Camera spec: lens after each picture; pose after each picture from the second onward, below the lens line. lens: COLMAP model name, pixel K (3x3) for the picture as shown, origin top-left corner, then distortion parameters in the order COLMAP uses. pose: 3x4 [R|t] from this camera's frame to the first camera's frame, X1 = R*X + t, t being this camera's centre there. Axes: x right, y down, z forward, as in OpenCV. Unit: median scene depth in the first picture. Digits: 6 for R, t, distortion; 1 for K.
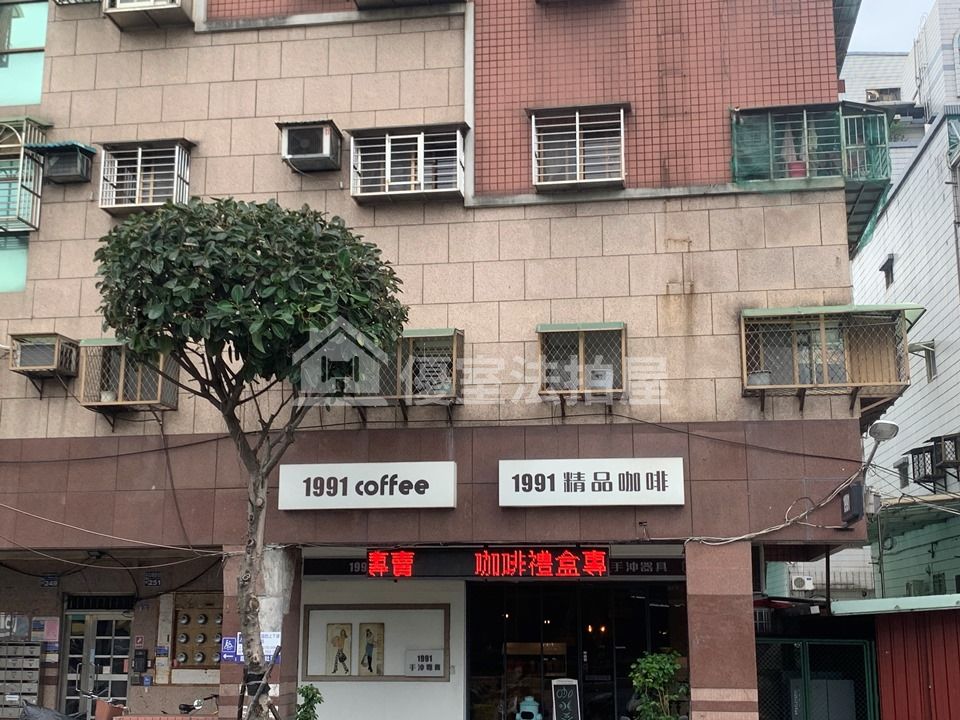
lens RADIAL K [[1226.9, 0, 461.9], [0, 1226.9, 363.6], [0, 0, 1]] dist [0.084260, 0.000000]
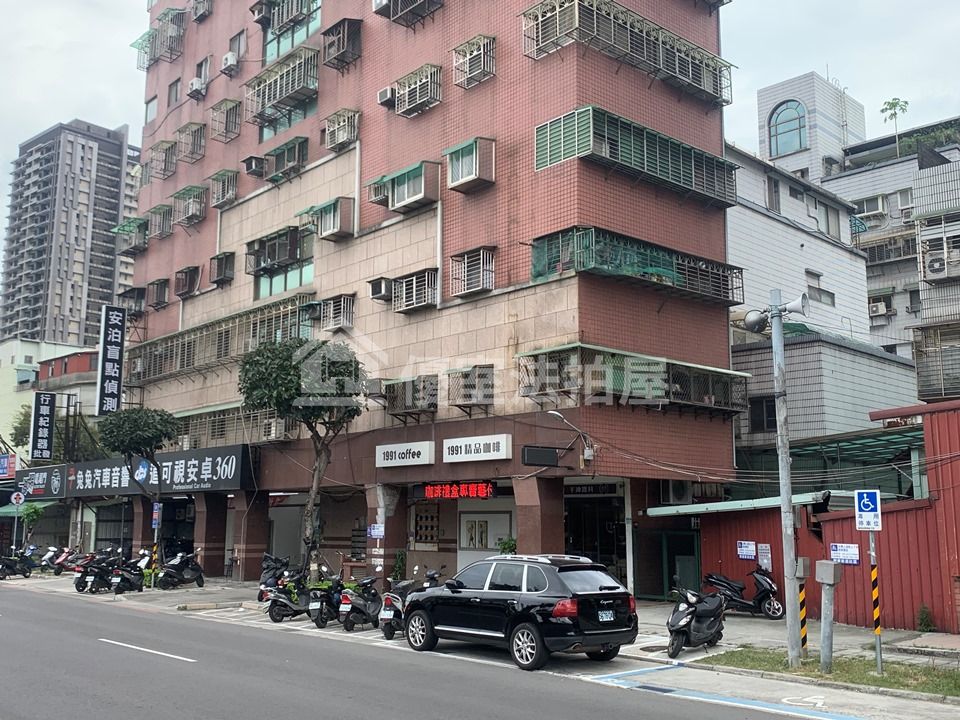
lens RADIAL K [[961.9, 0, 472.7], [0, 961.9, 362.0], [0, 0, 1]] dist [0.041757, 0.000000]
pose [[0.769498, -0.101474, -0.630537, 1.024546], [0.127870, 0.991785, -0.003559, -0.032752], [0.625717, -0.077889, 0.776151, -0.160764]]
